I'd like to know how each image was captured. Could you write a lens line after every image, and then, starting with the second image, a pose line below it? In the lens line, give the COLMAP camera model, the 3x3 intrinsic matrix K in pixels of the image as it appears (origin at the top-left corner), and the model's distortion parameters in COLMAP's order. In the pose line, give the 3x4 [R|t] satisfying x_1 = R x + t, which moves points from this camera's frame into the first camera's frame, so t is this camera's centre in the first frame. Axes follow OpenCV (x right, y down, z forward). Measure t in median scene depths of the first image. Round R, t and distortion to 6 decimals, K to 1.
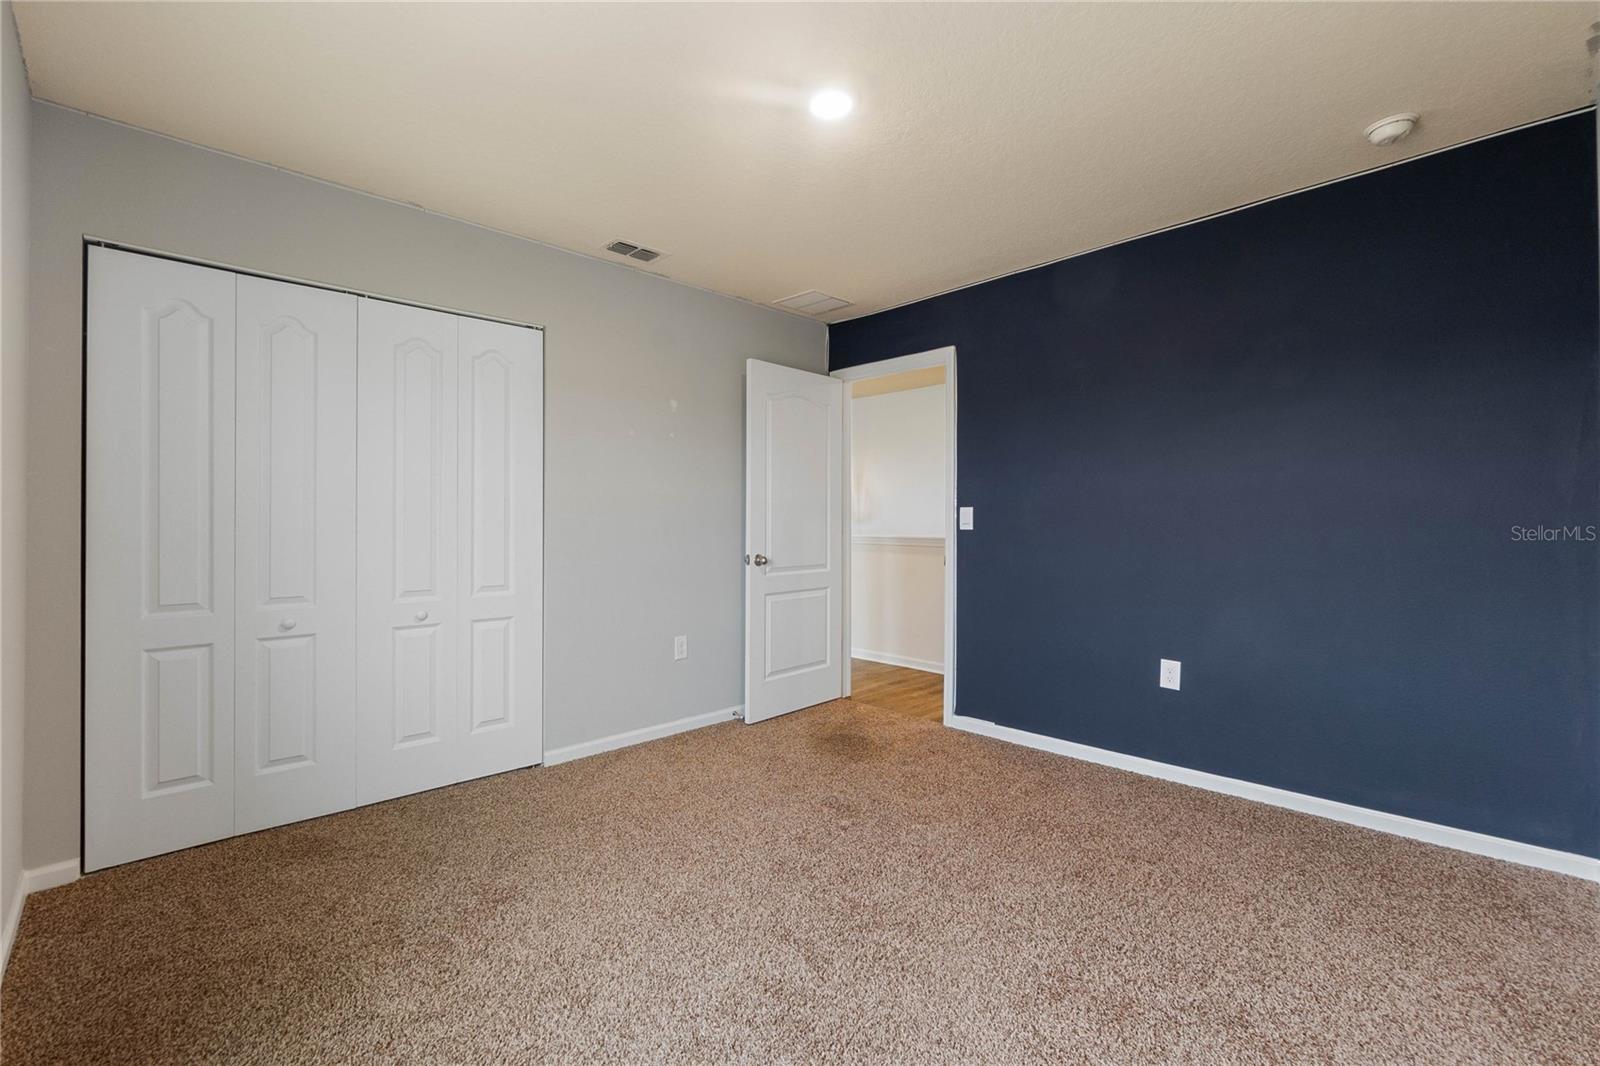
lens RADIAL K [[692.0, 0, 796.5], [0, 692.0, 522.6], [0, 0, 1]] dist [-0.002119, -0.000594]
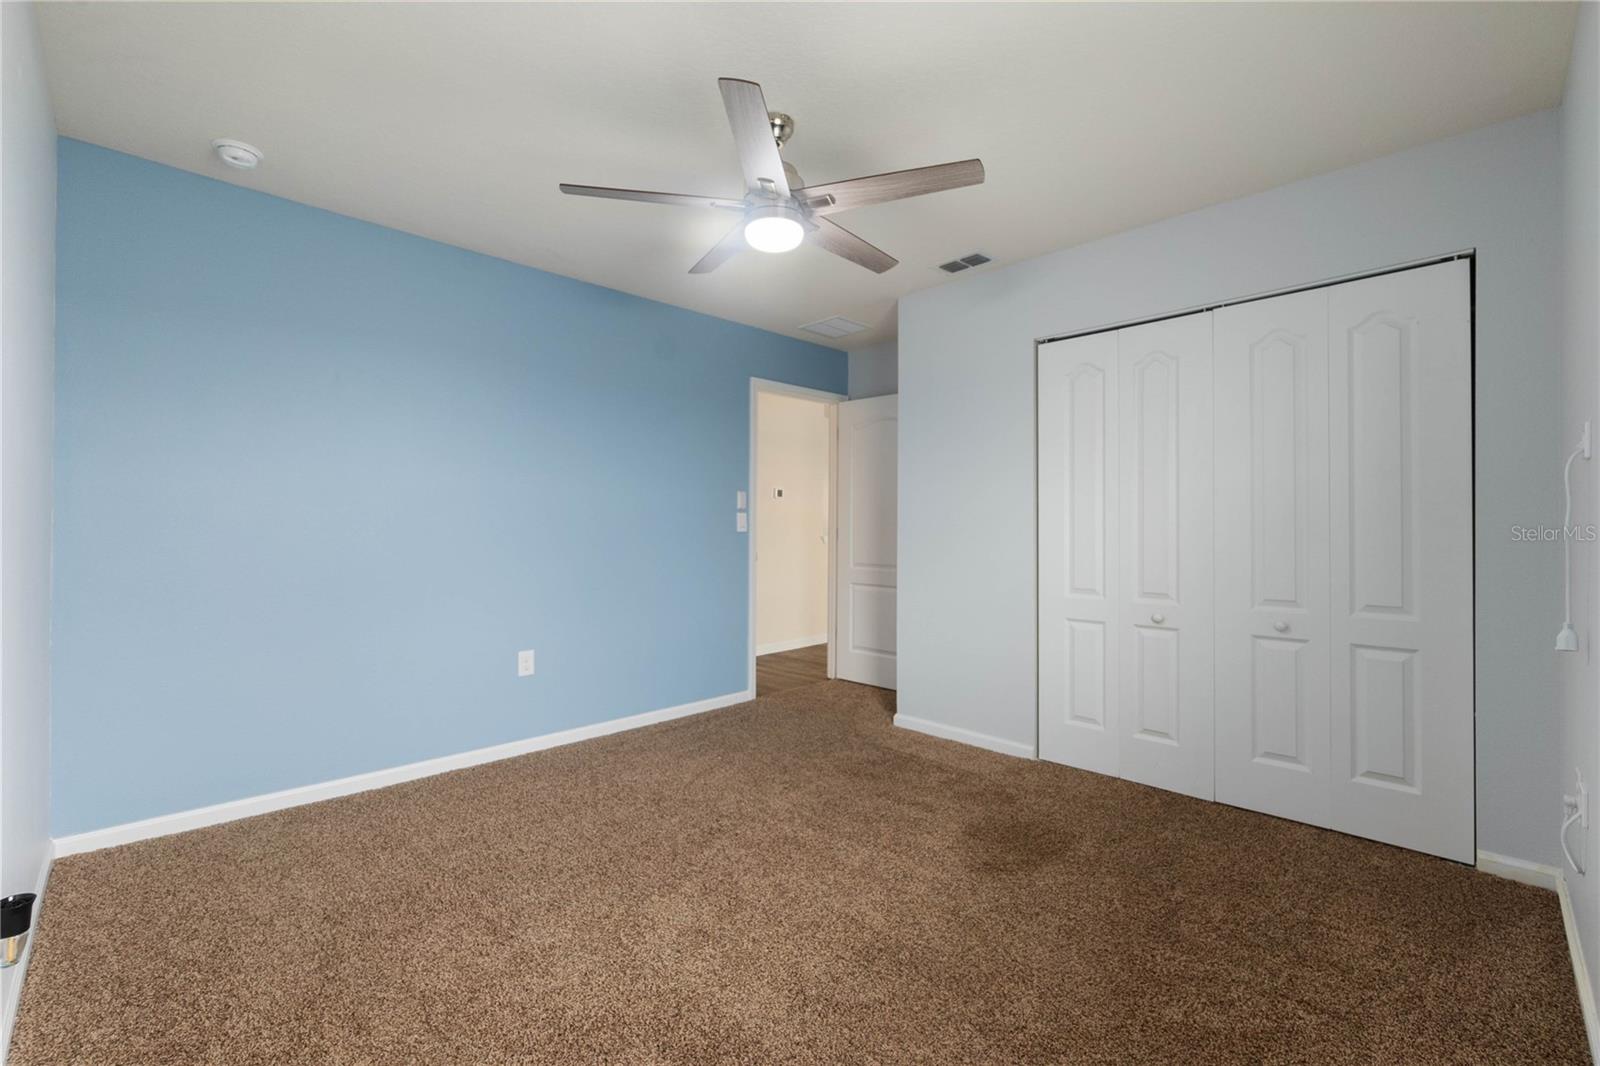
lens RADIAL K [[681.5, 0, 800.0], [0, 681.5, 533.0], [0, 0, 1]] dist [-0.000320, -0.000073]
pose [[0.032763, 0.003404, -0.999457, 0.413670], [0.005643, 0.999978, 0.003590, 0.000588], [0.999447, -0.005758, 0.032743, 0.390700]]
